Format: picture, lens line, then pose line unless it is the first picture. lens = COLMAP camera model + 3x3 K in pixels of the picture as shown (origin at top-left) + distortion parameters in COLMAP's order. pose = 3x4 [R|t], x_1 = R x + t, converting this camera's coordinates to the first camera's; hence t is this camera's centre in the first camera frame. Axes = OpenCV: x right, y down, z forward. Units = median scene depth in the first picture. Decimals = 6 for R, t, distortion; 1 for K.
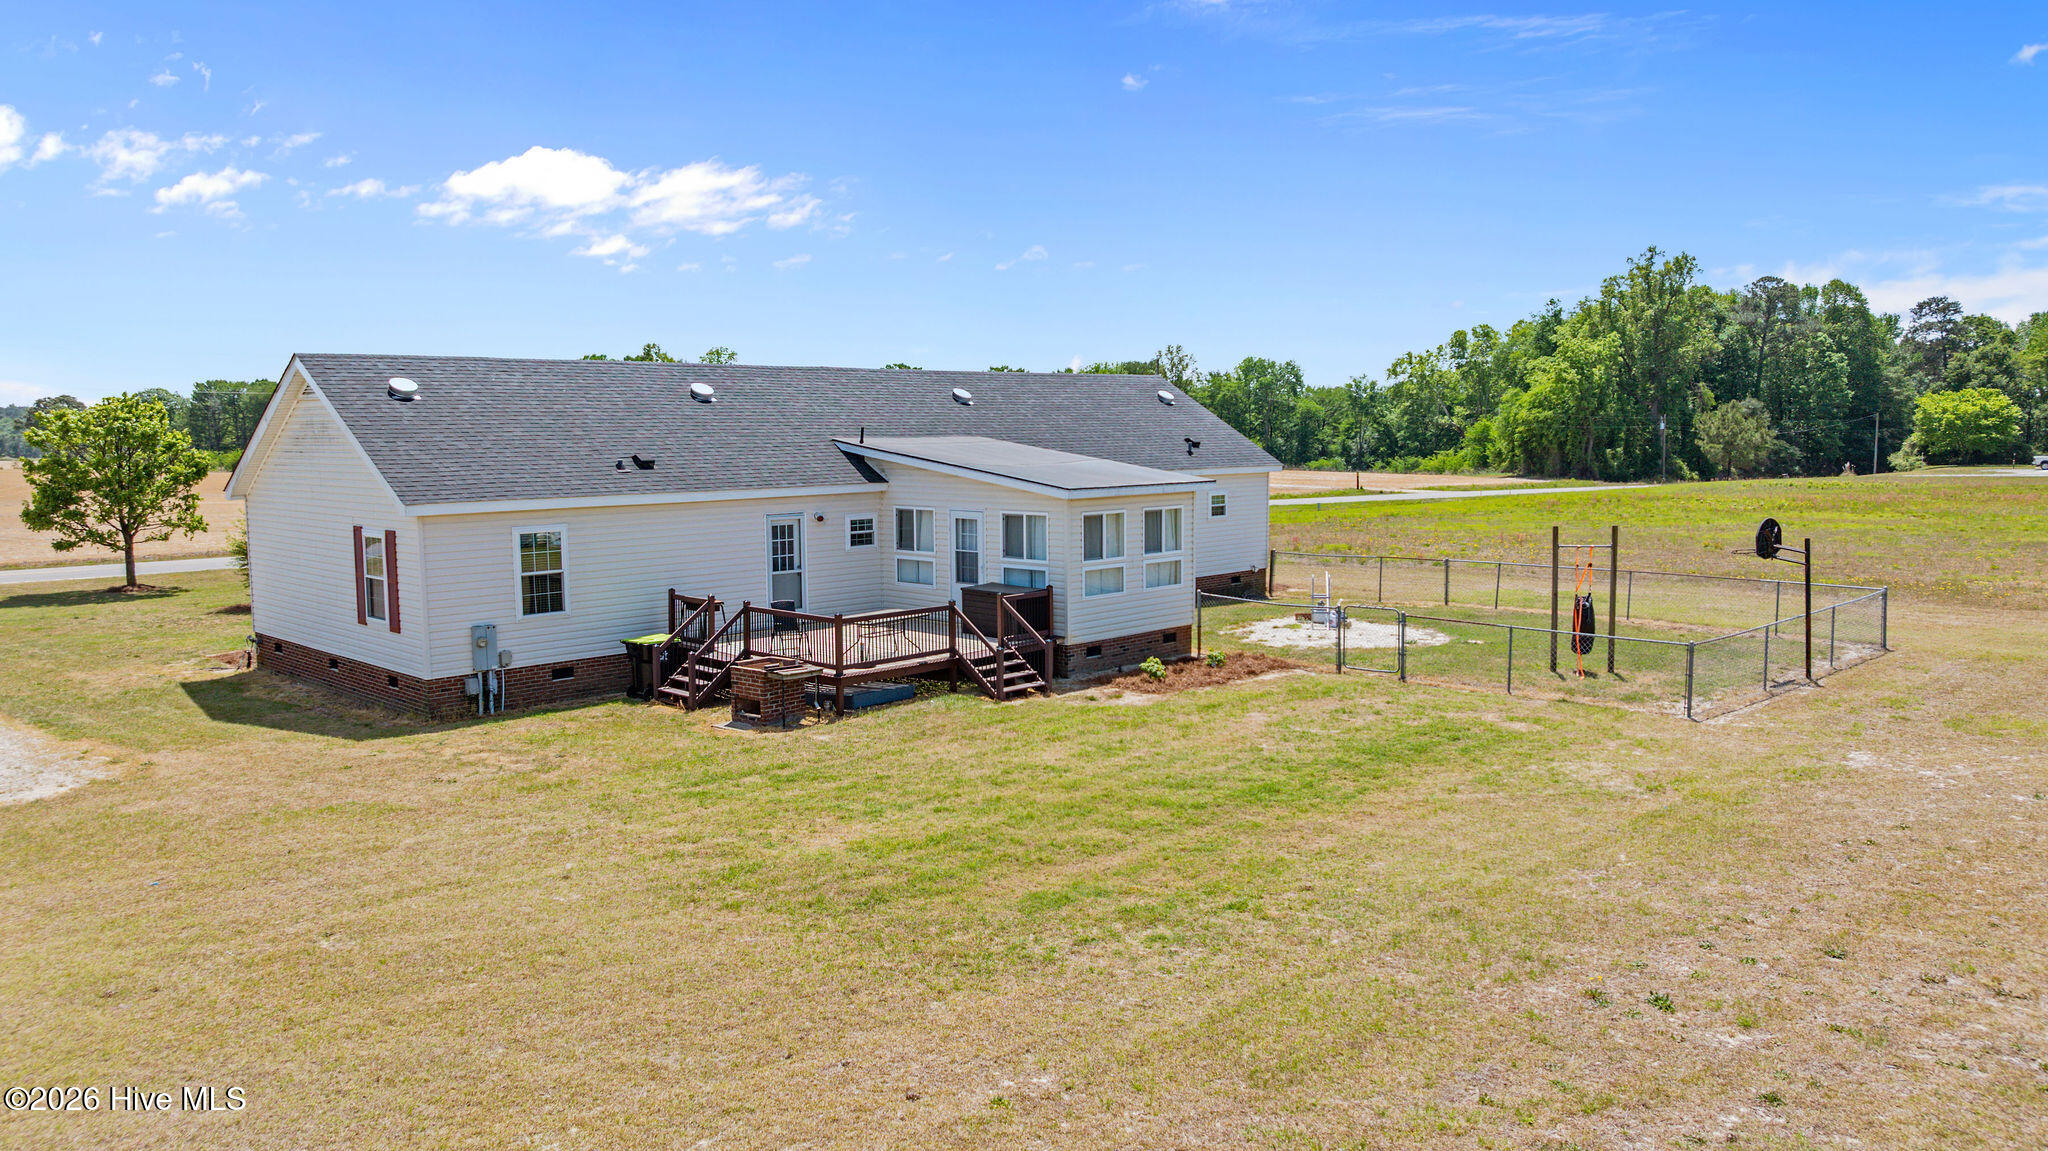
lens RADIAL K [[1480.8, 0, 1062.9], [0, 1480.8, 576.8], [0, 0, 1]] dist [-0.005329, -0.003502]
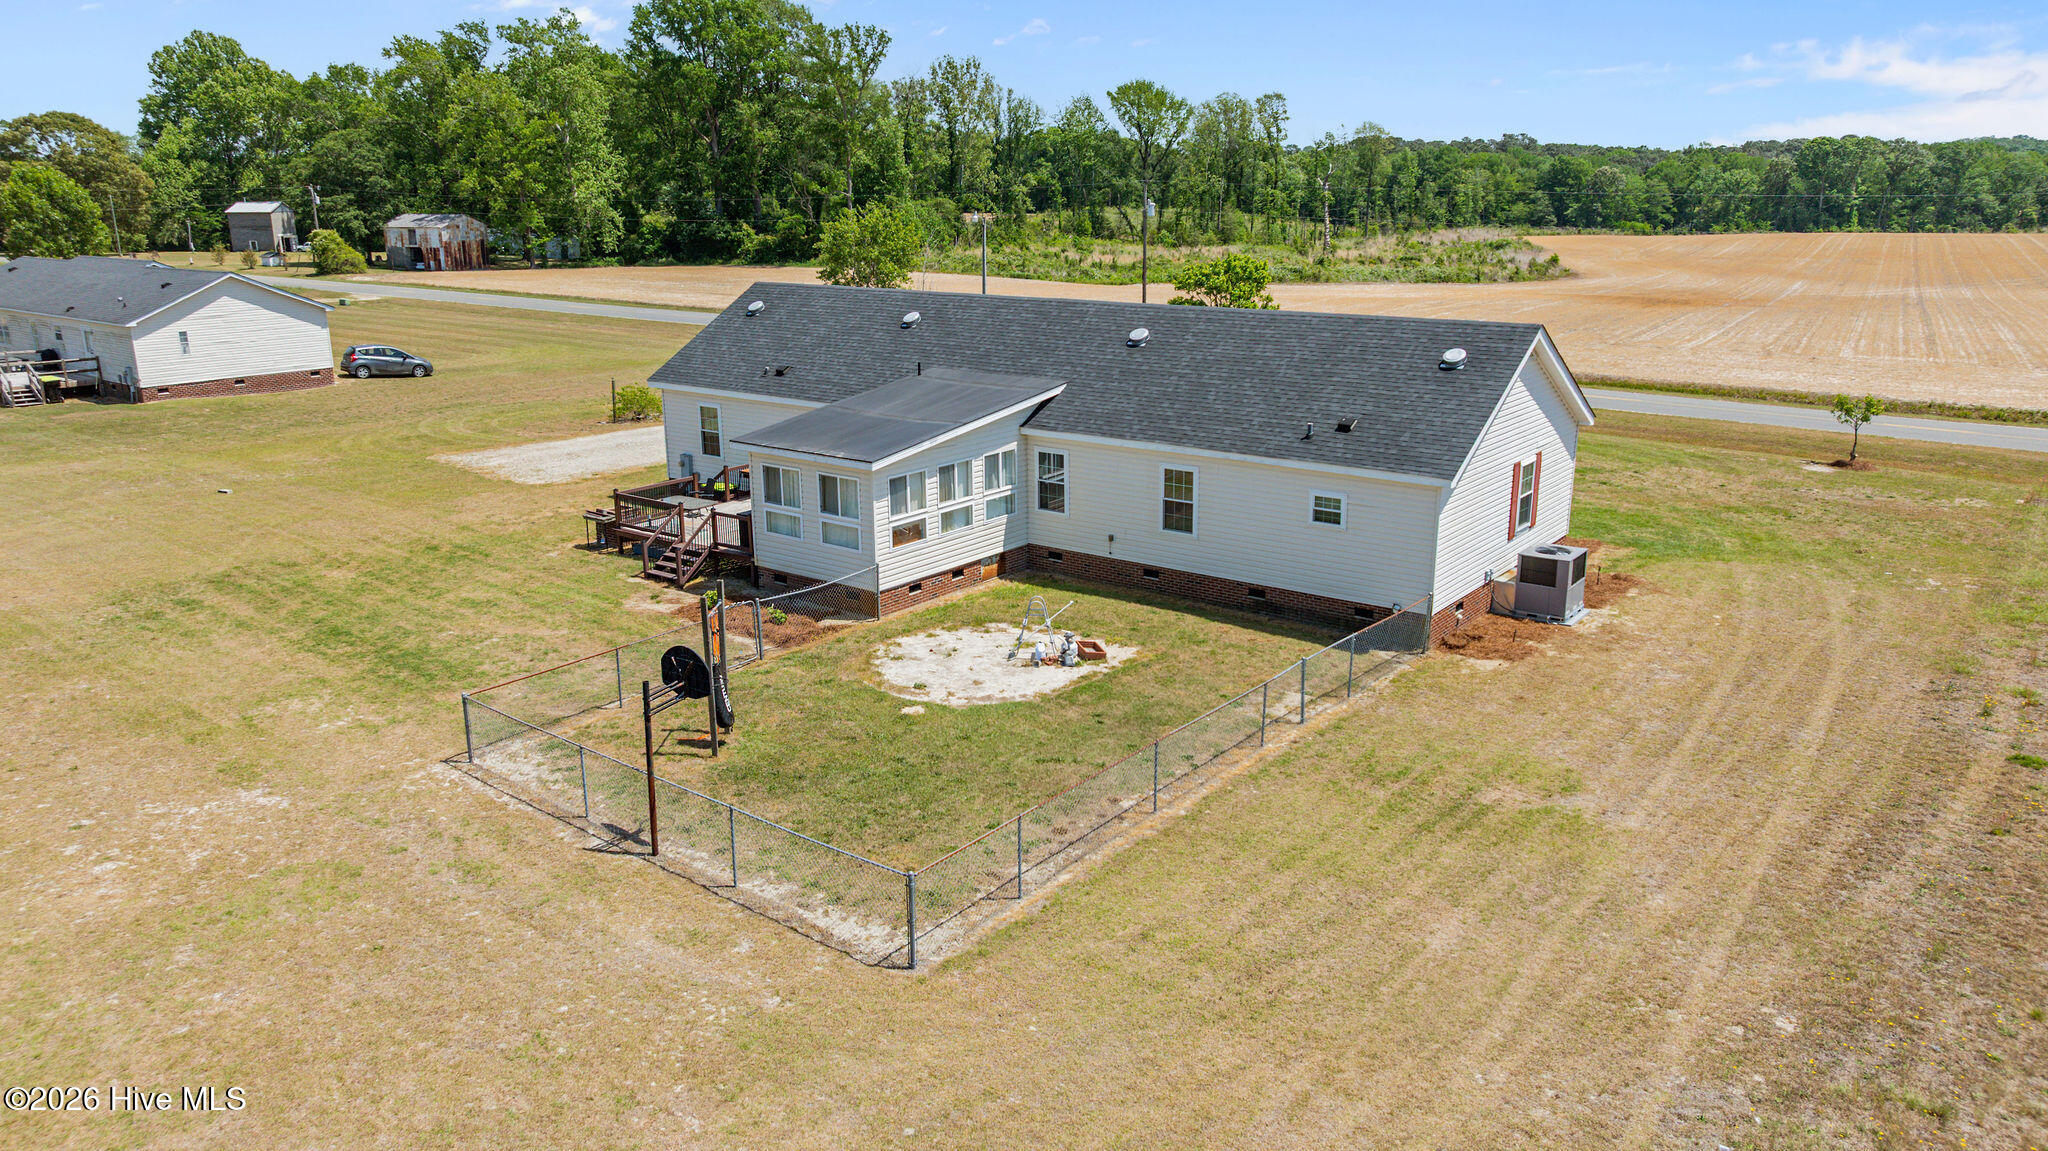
lens RADIAL K [[1479.6, 0, 1024.8], [0, 1479.6, 598.2], [0, 0, 1]] dist [0.006393, 0.005291]
pose [[0.093438, 0.286571, -0.953492, 1.108801], [-0.097452, 0.955715, 0.277689, -0.268004], [0.990844, 0.066973, 0.117227, 0.979199]]
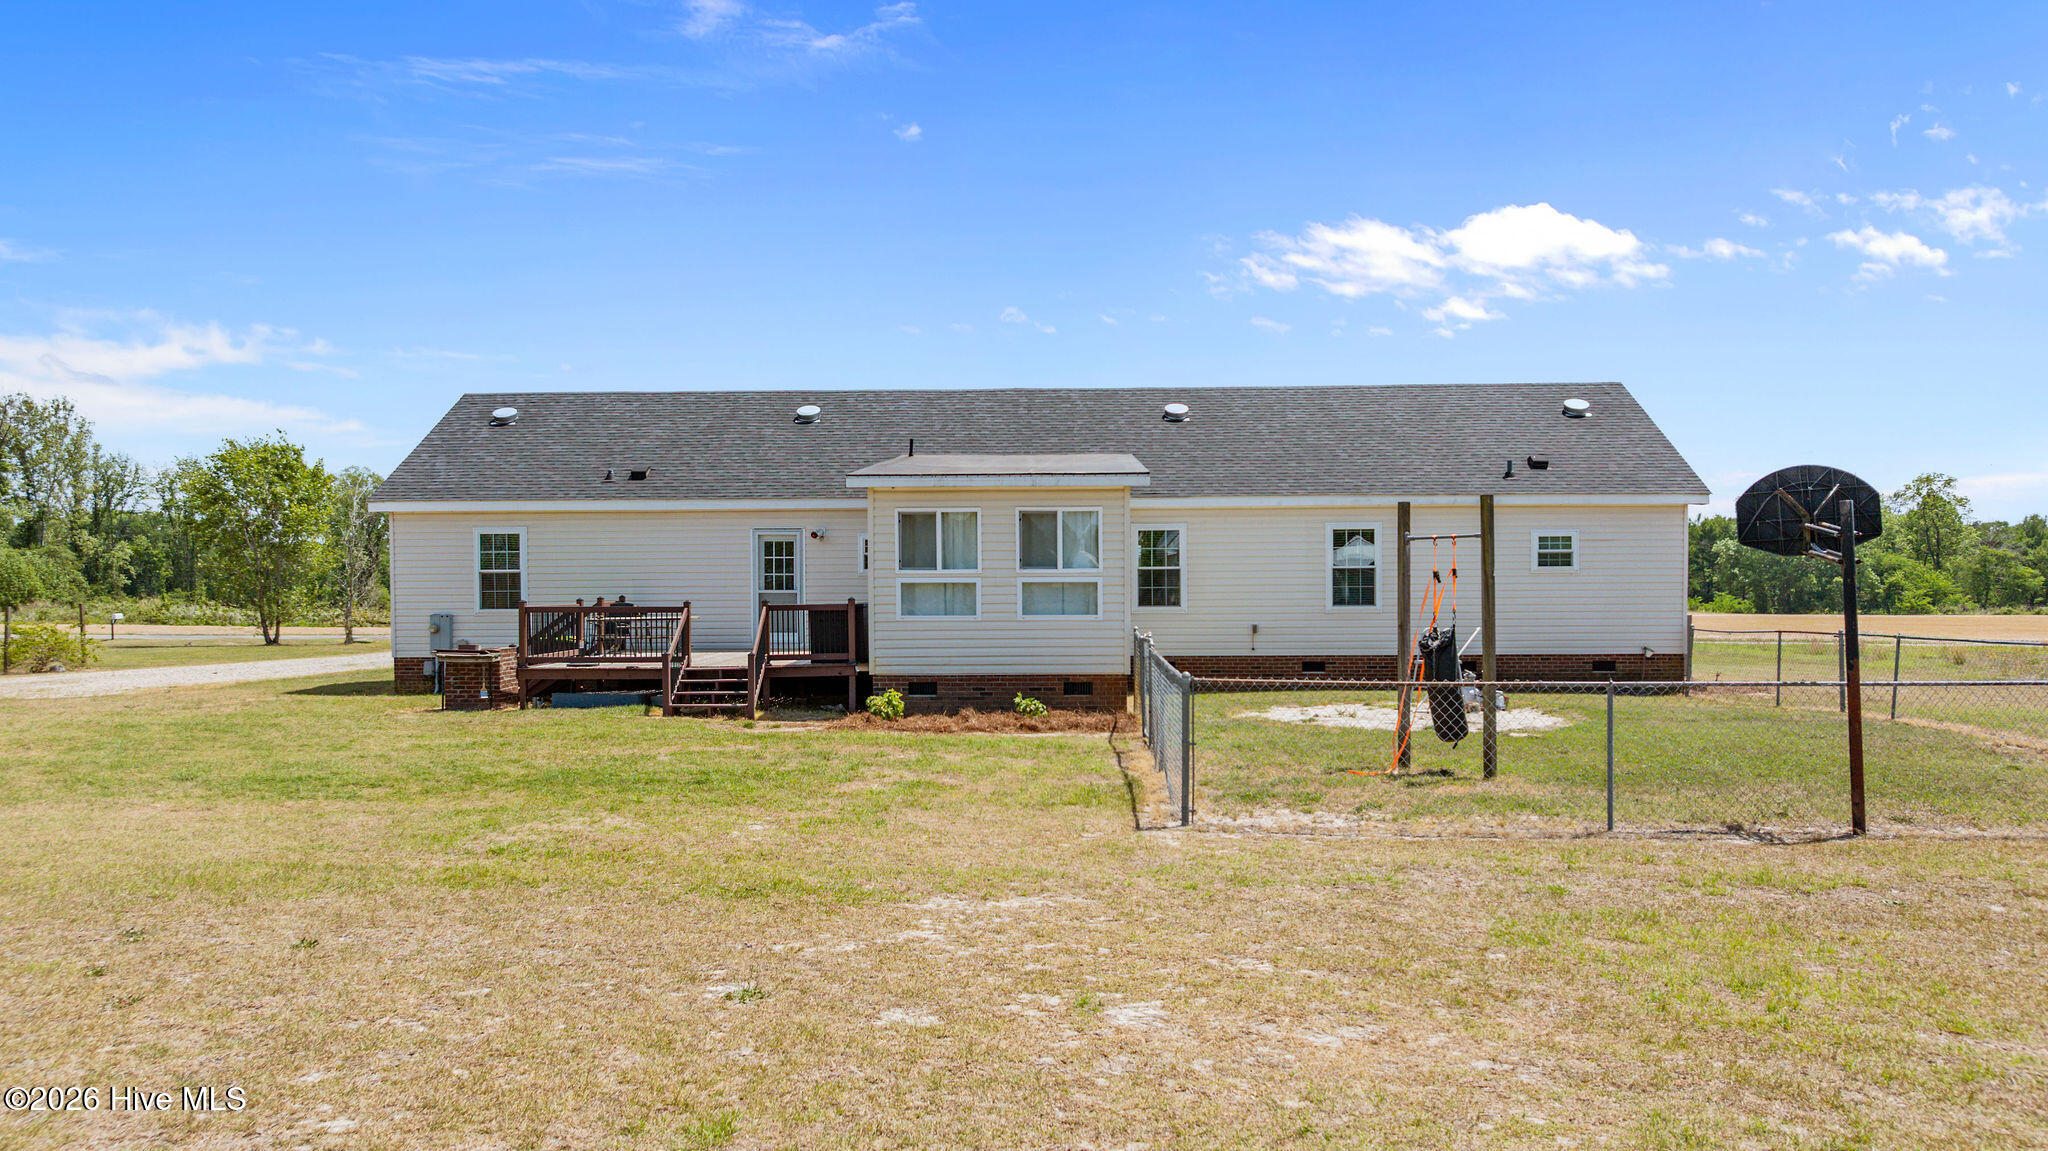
lens RADIAL K [[1479.6, 0, 1024.8], [0, 1479.6, 598.2], [0, 0, 1]] dist [0.006393, 0.005291]
pose [[0.659757, 0.010463, -0.751406, 0.593966], [-0.078512, 0.995391, -0.055075, 0.038801], [0.747367, 0.095331, 0.657537, 0.484833]]
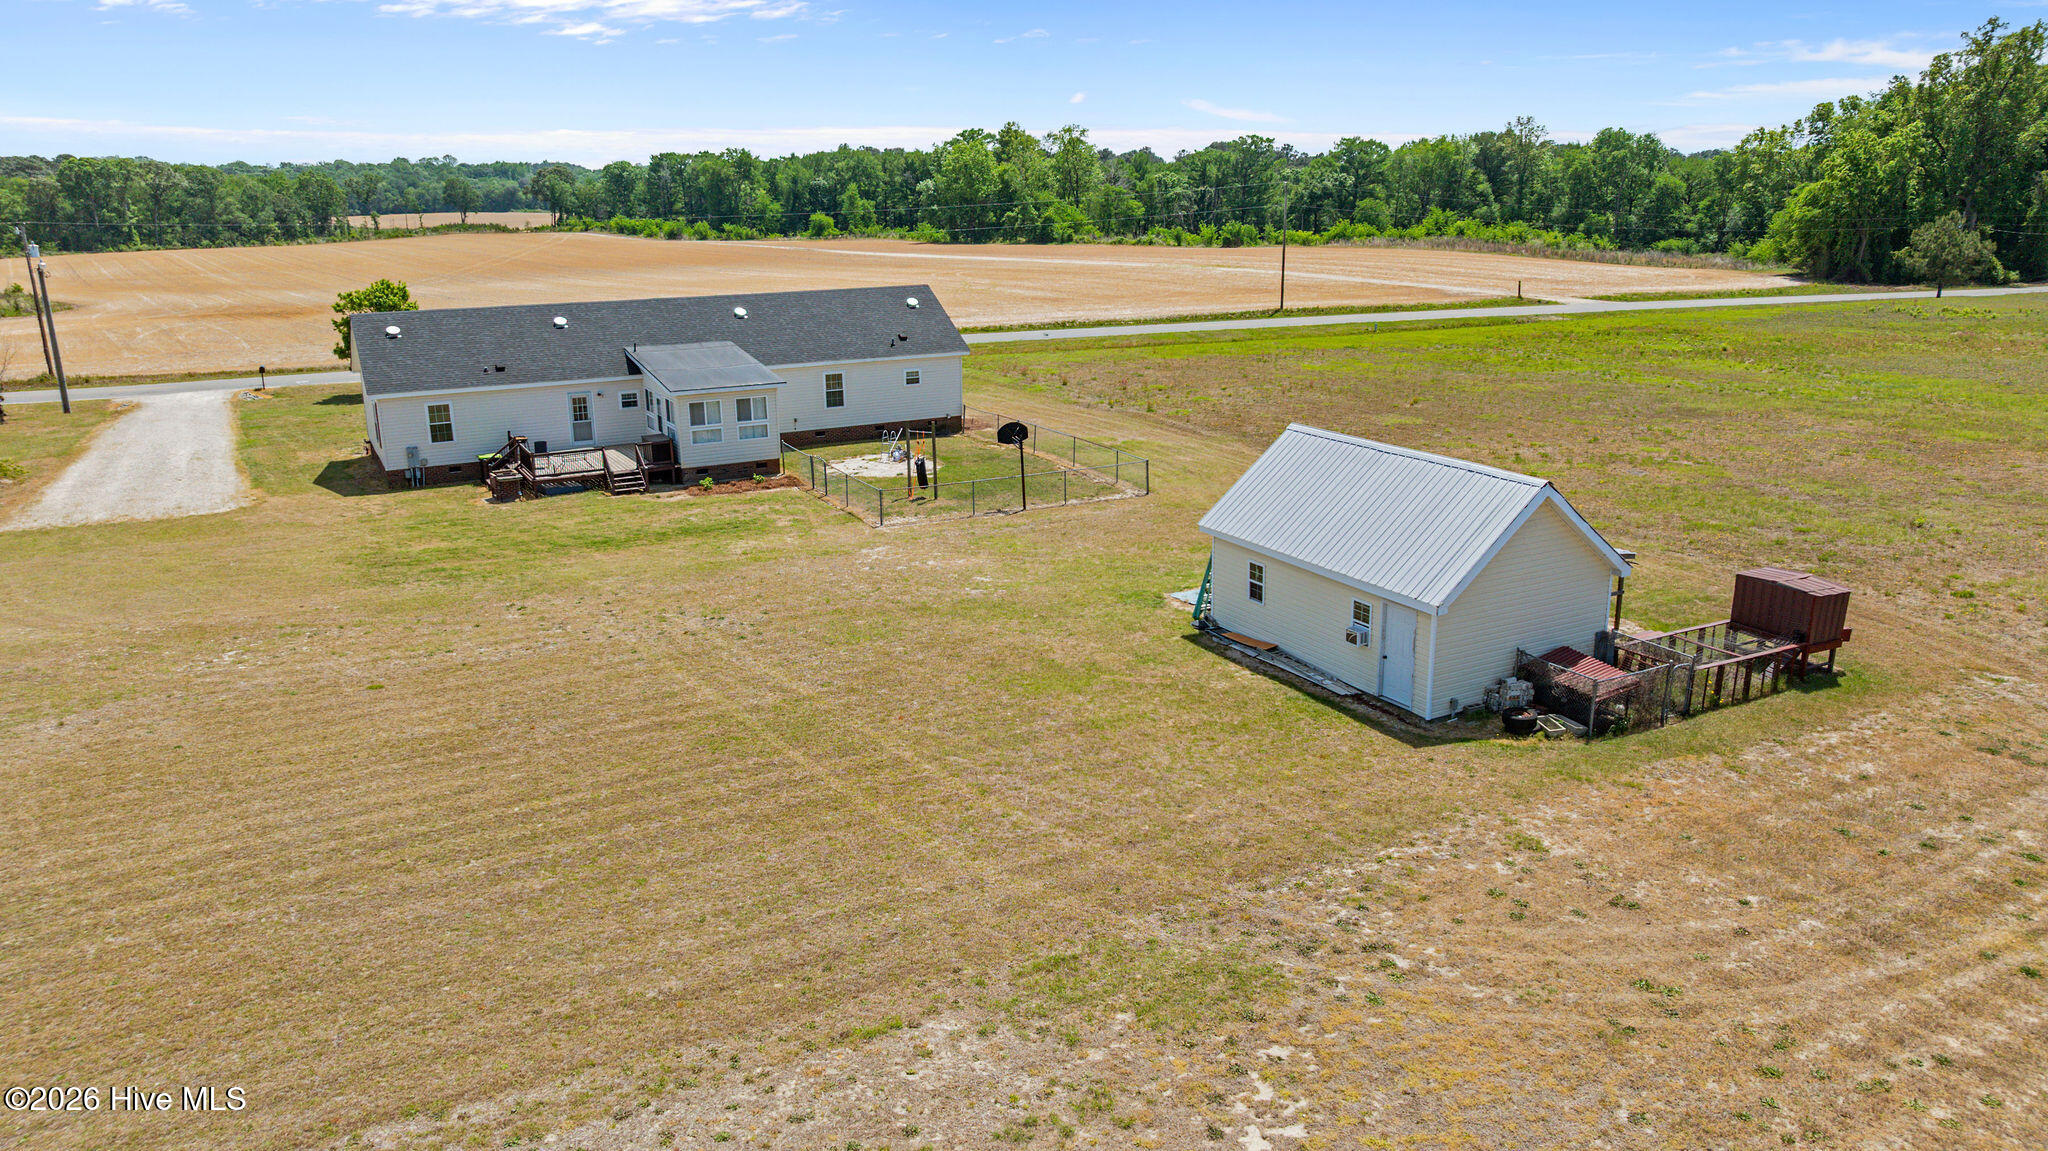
lens RADIAL K [[1516.6, 0, 1075.0], [0, 1516.6, 581.3], [0, 0, 1]] dist [-0.040679, 0.093565]
pose [[0.953786, 0.081332, -0.289269, 1.009265], [-0.031893, 0.984635, 0.171686, -0.155361], [0.298788, -0.154527, 0.941726, -0.716208]]
